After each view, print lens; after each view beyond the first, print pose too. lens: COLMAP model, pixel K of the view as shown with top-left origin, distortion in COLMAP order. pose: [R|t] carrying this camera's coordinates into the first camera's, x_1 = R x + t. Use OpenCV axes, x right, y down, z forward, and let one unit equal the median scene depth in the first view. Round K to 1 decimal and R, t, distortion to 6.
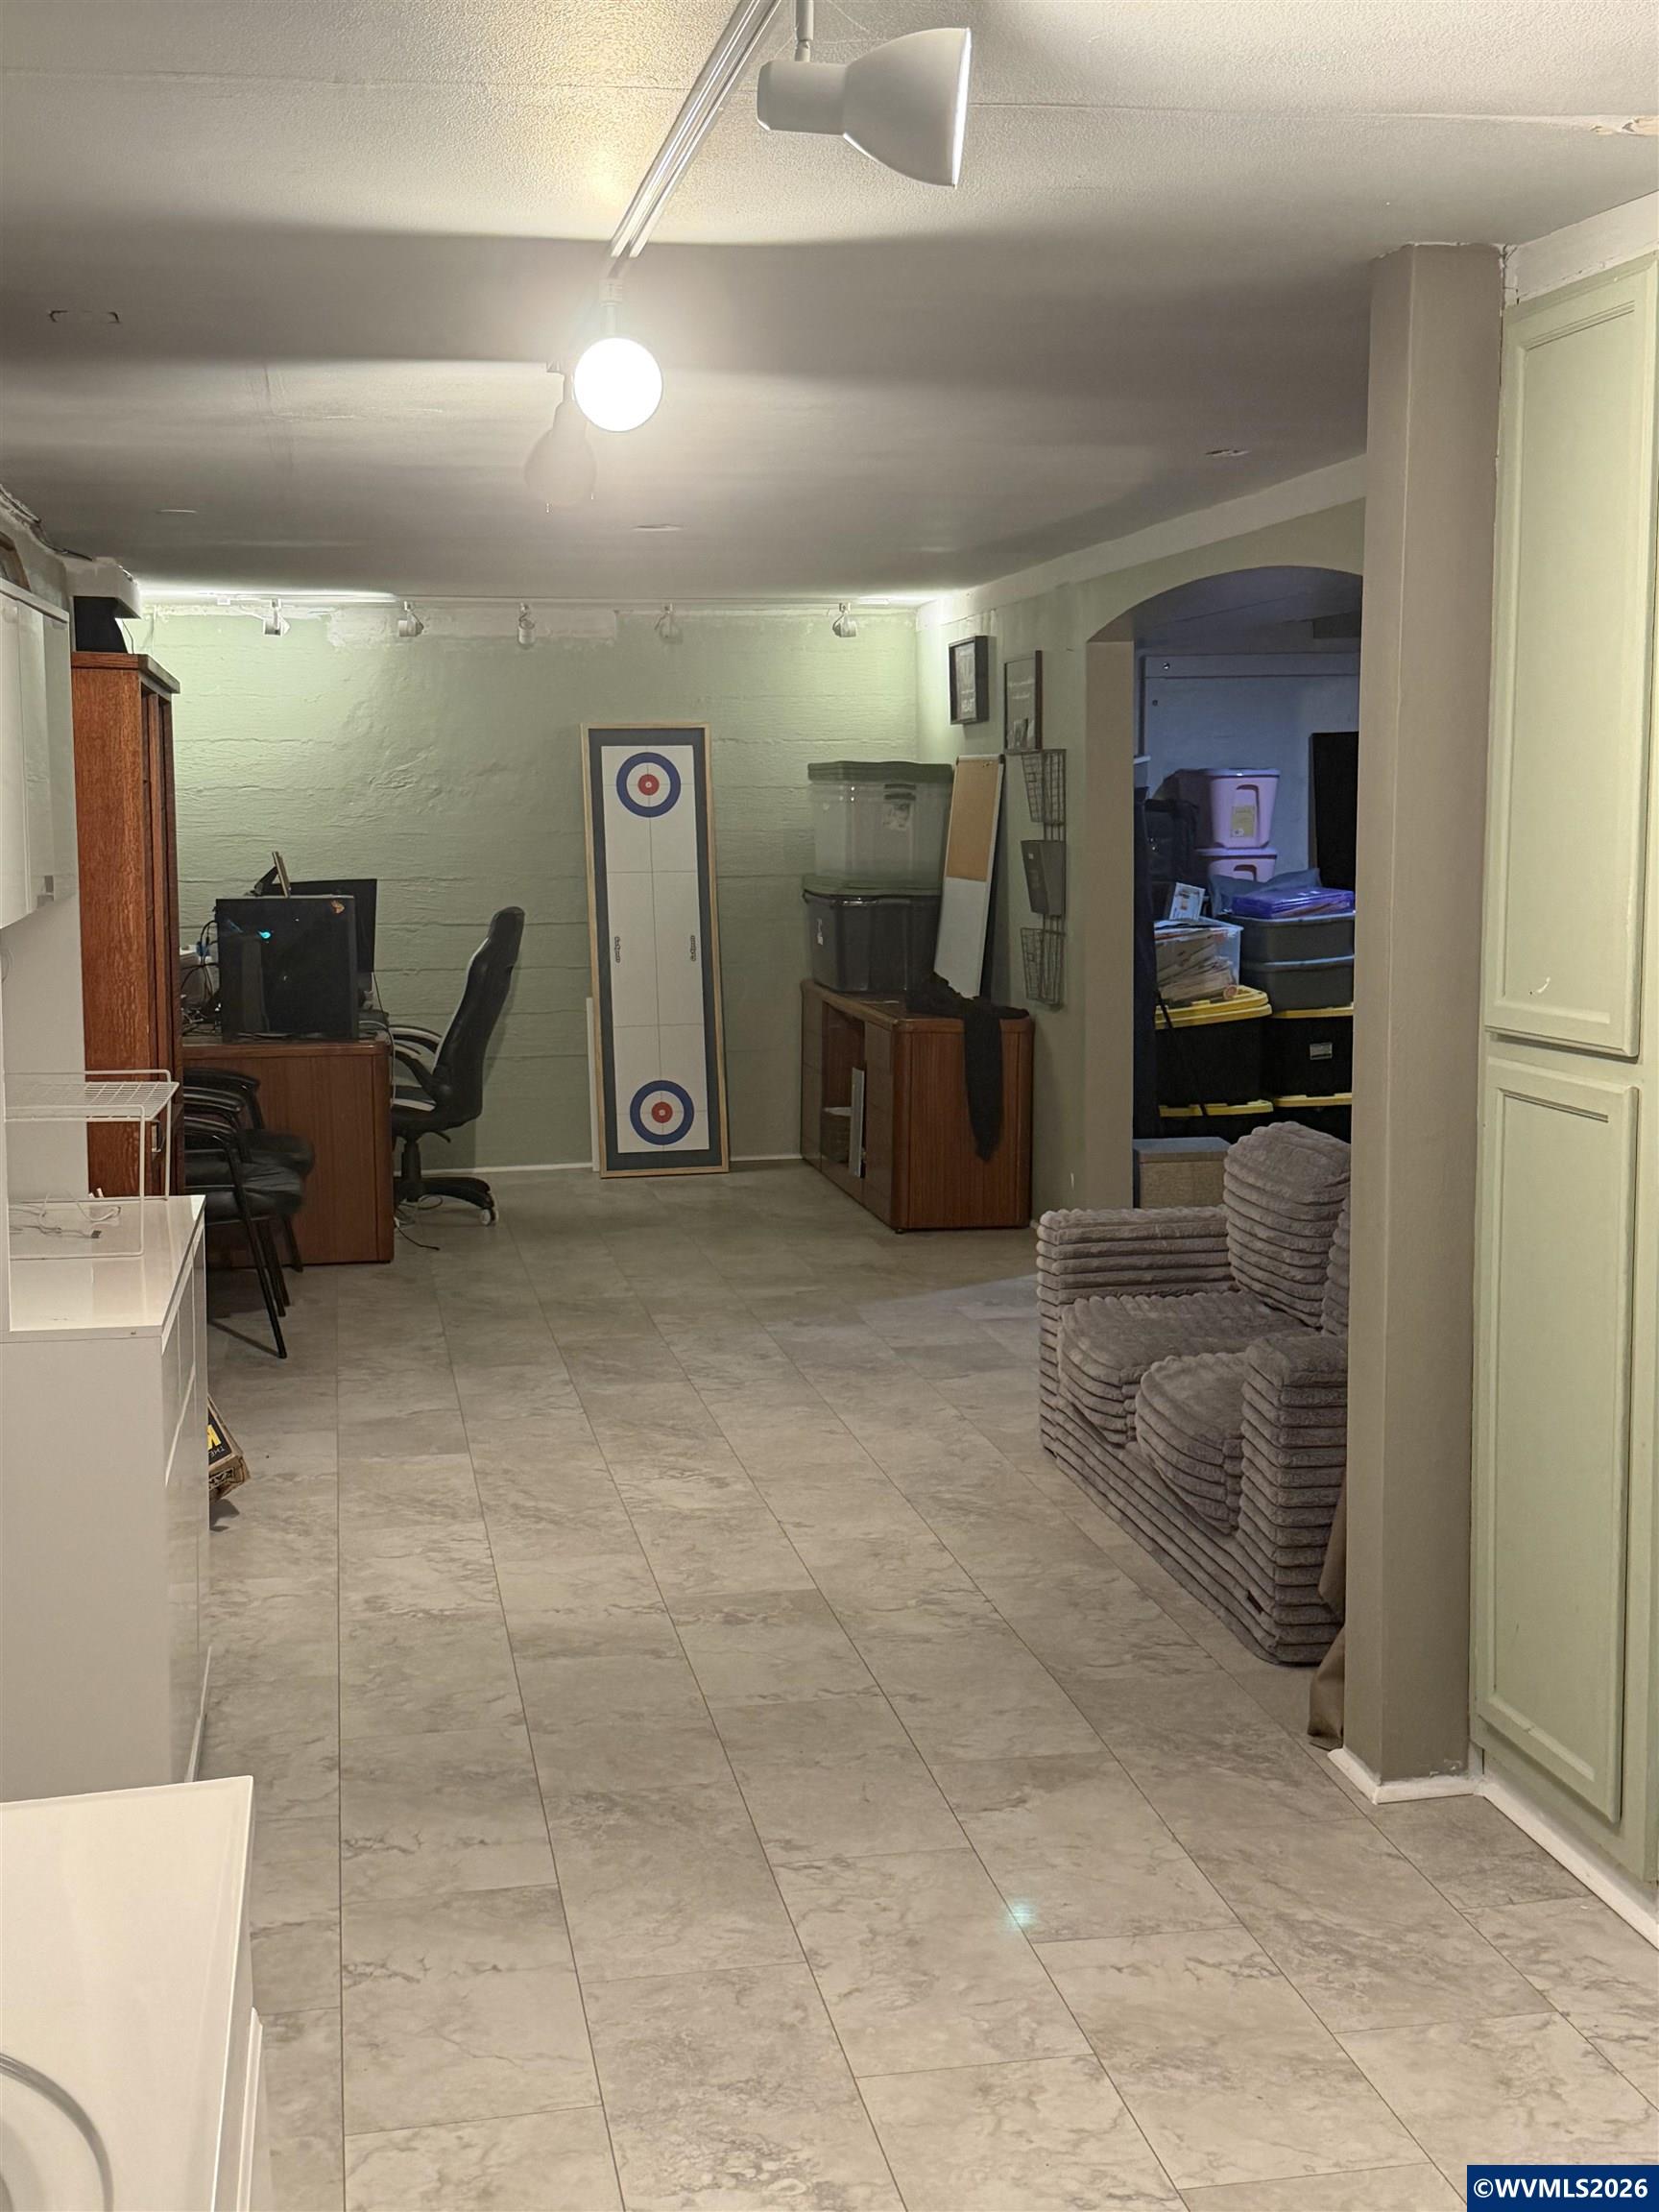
lens RADIAL K [[2585.0, 0, 828.6], [0, 2585.0, 1104.7], [0, 0, 1]] dist [0.011874, 0.000000]
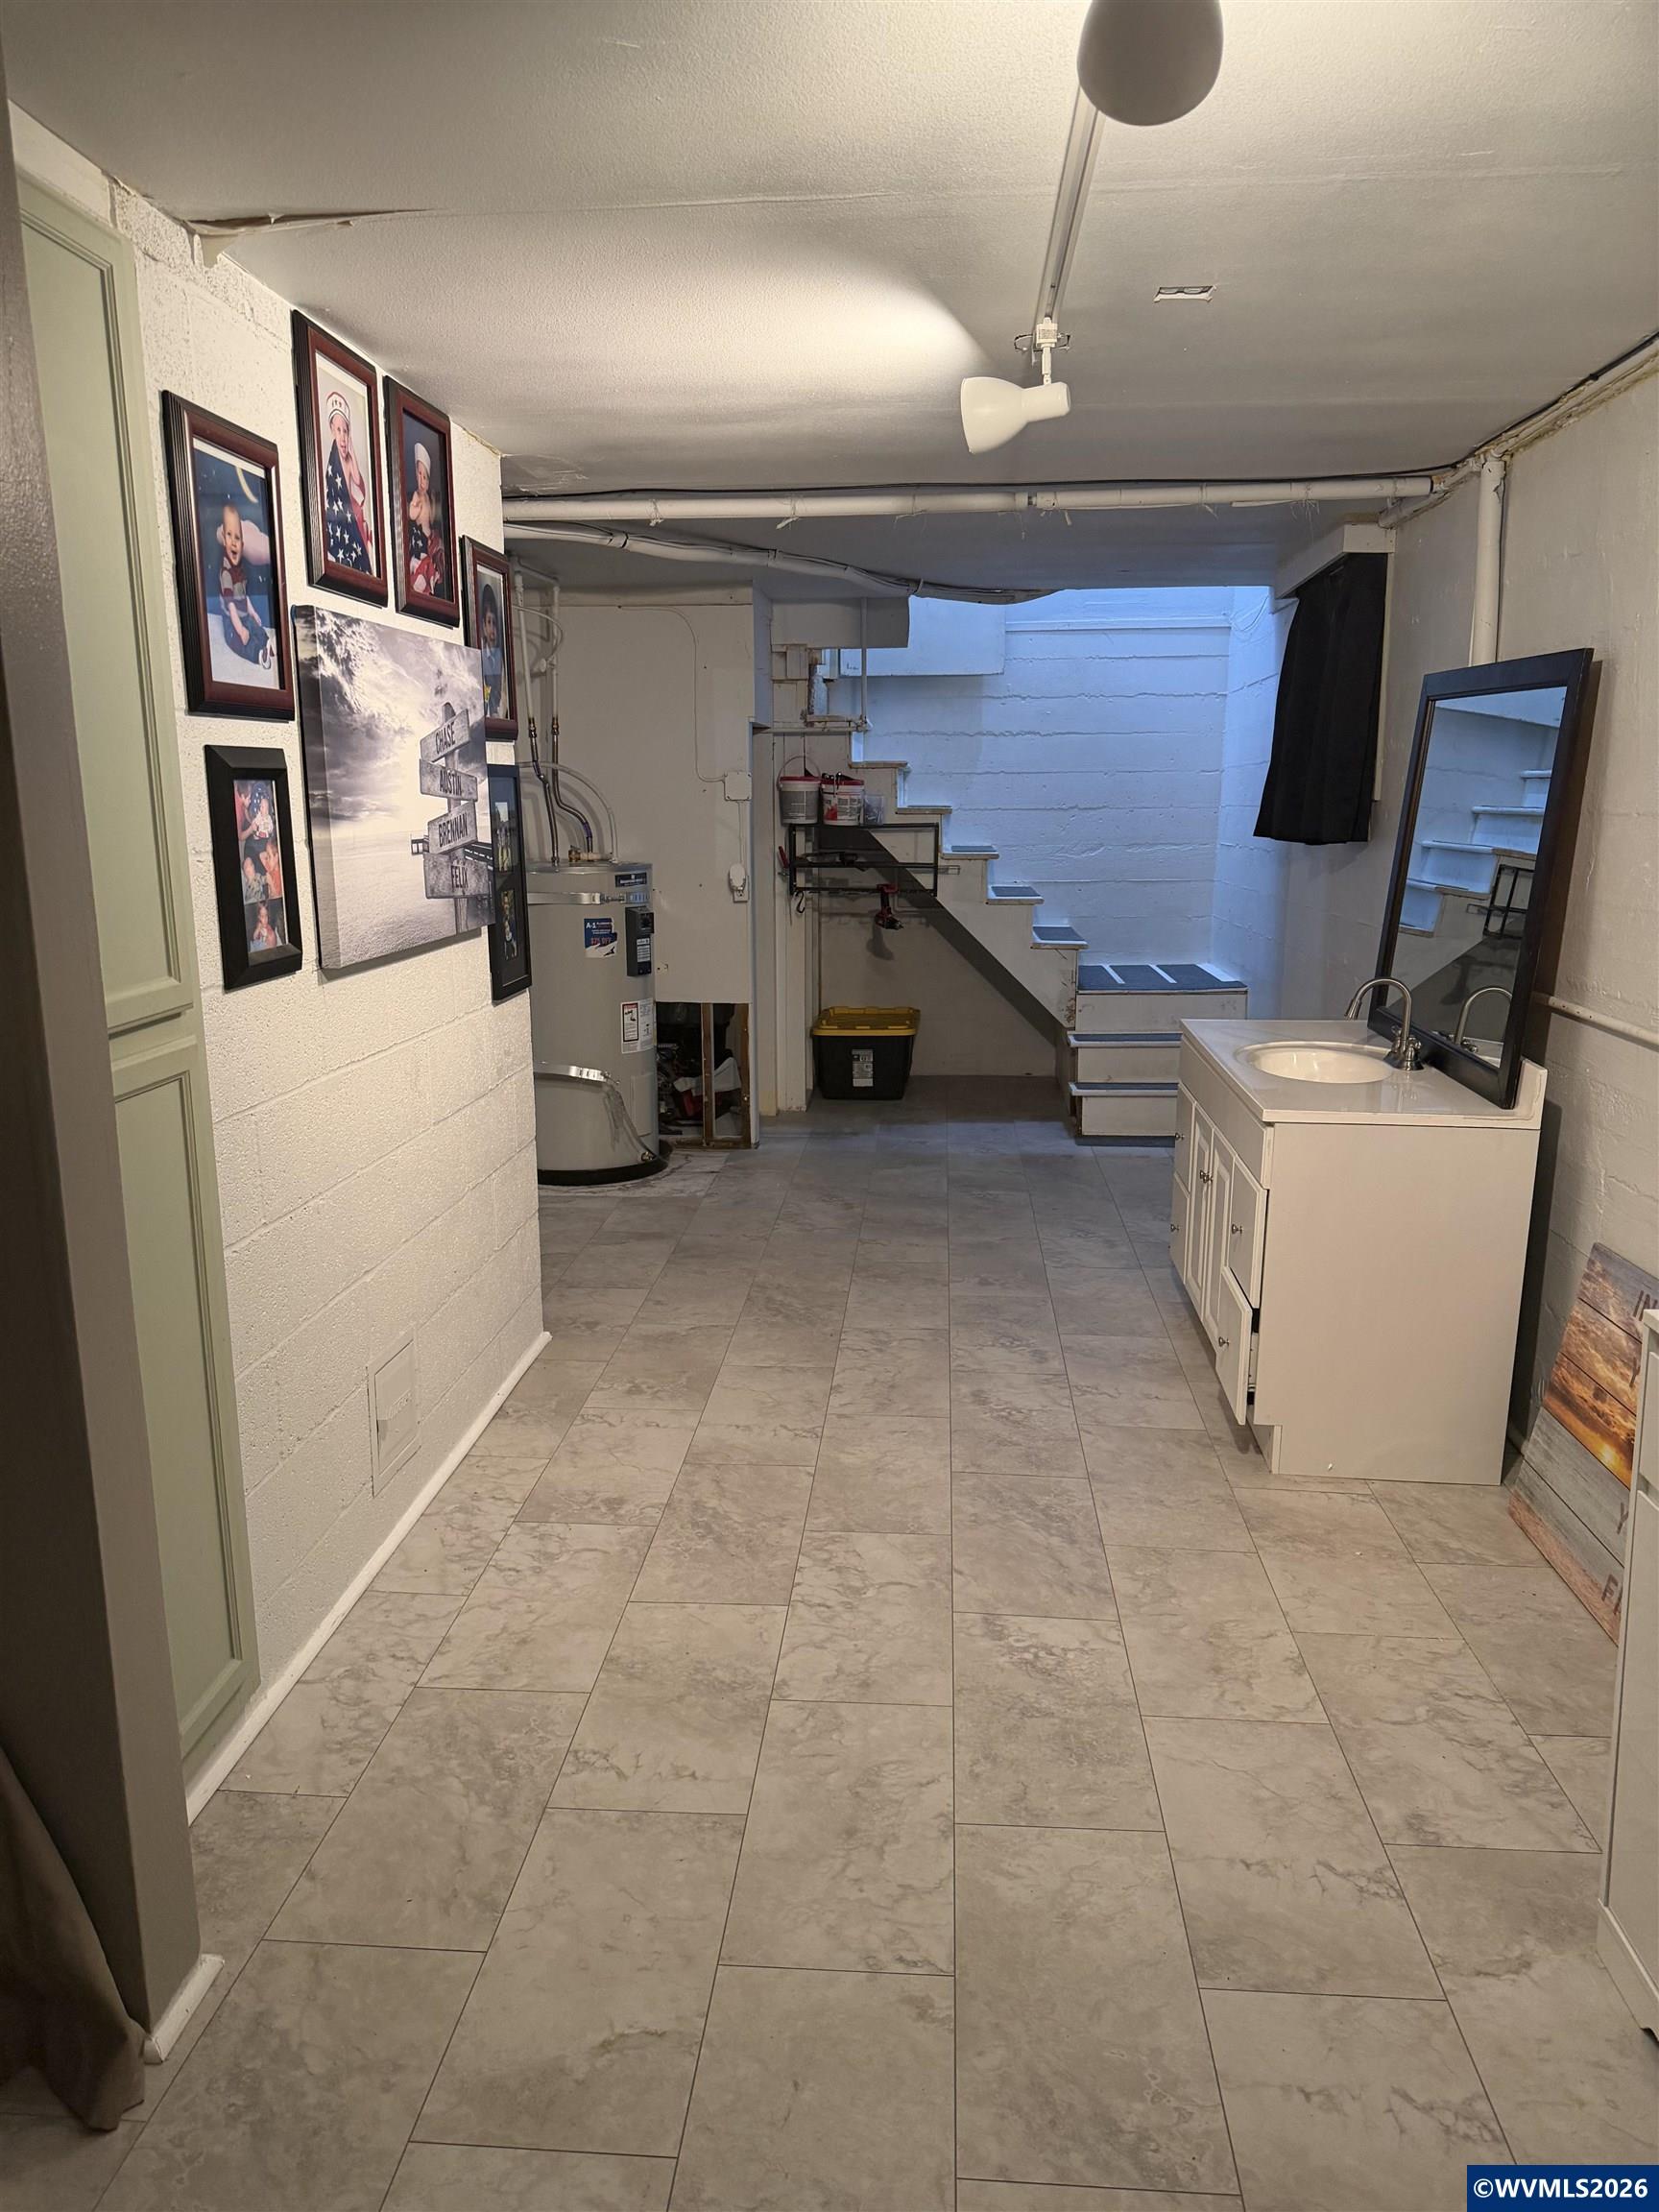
lens RADIAL K [[1533.4, 0, 825.3], [0, 1533.4, 1106.1], [0, 0, 1]] dist [-0.003583, -0.010120]
pose [[-0.963310, -0.033118, 0.266341, -0.120978], [0.053681, 0.948532, 0.312098, -0.166455], [-0.262969, 0.314945, -0.911952, 1.541127]]
